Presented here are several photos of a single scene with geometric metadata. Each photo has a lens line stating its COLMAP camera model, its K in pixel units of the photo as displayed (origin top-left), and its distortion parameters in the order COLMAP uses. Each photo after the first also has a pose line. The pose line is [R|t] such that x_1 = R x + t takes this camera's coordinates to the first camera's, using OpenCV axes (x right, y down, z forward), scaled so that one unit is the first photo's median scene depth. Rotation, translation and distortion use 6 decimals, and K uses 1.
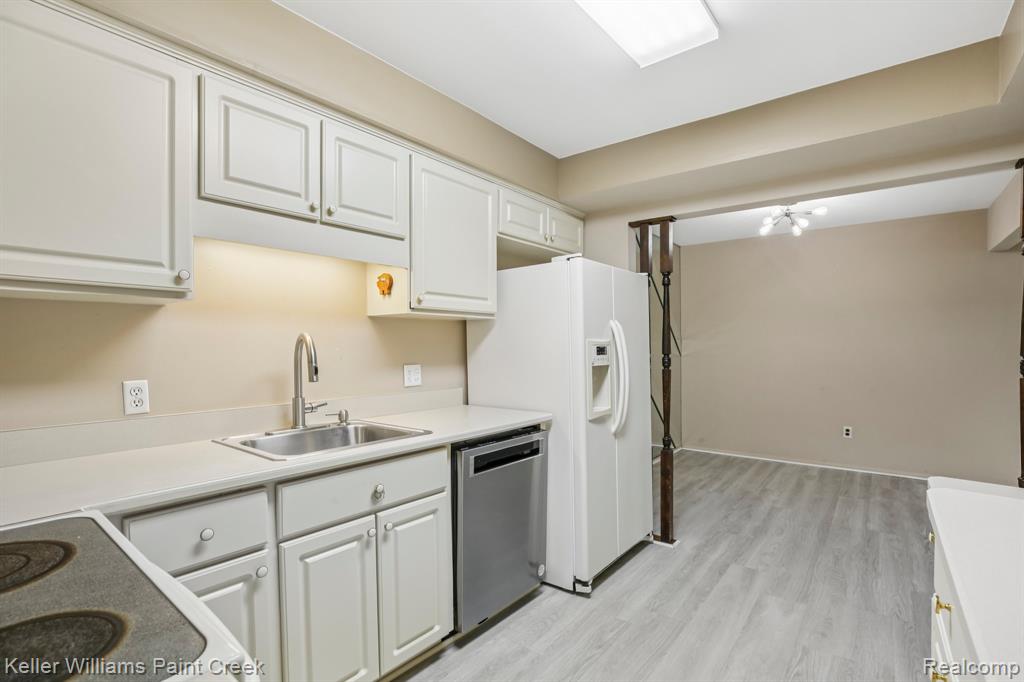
lens RADIAL K [[476.9, 0, 499.7], [0, 476.9, 349.0], [0, 0, 1]] dist [-0.032231, 0.006127]
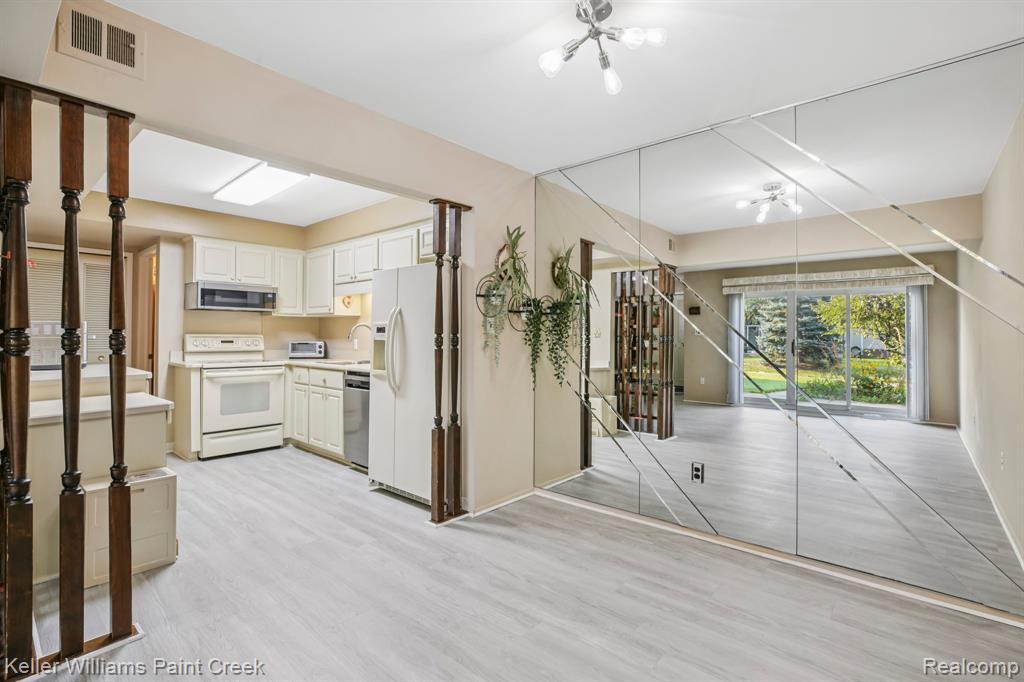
lens RADIAL K [[476.9, 0, 516.3], [0, 476.9, 327.2], [0, 0, 1]] dist [-0.032231, 0.006127]
pose [[-0.027271, -0.012175, -0.999554, 1.703308], [-0.005588, 0.999912, -0.012027, 0.010357], [0.999612, 0.005258, -0.027337, 1.497694]]
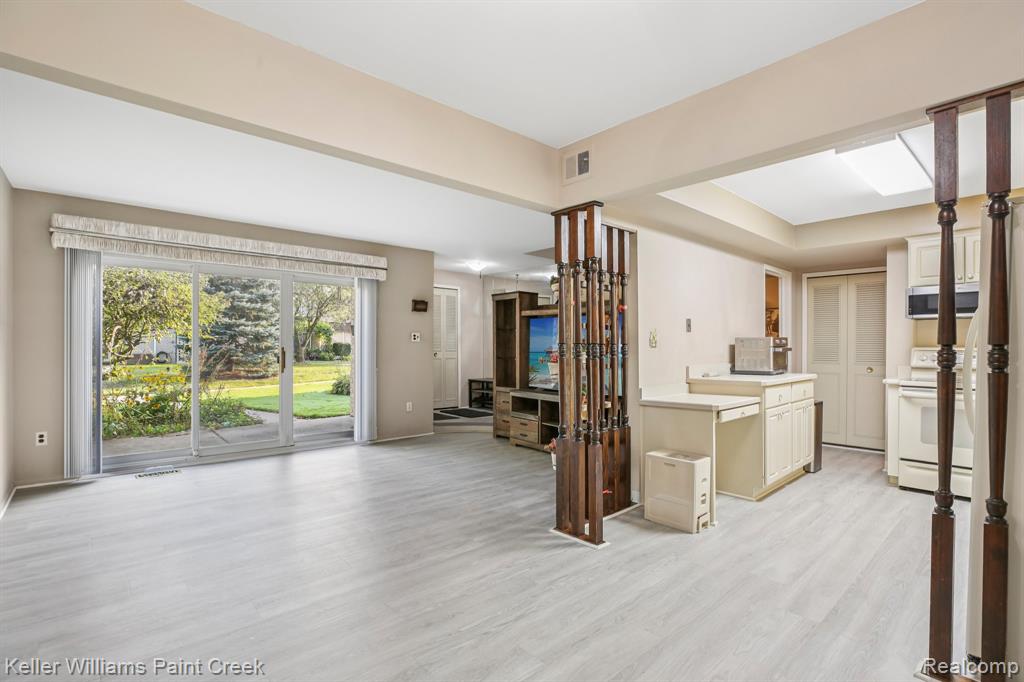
lens RADIAL K [[476.9, 0, 513.1], [0, 476.9, 347.2], [0, 0, 1]] dist [-0.032231, 0.006127]
pose [[-0.988763, 0.001687, 0.149479, 0.978450], [0.001993, 0.999996, 0.001897, 0.015431], [-0.149475, 0.002174, -0.988763, 2.044520]]
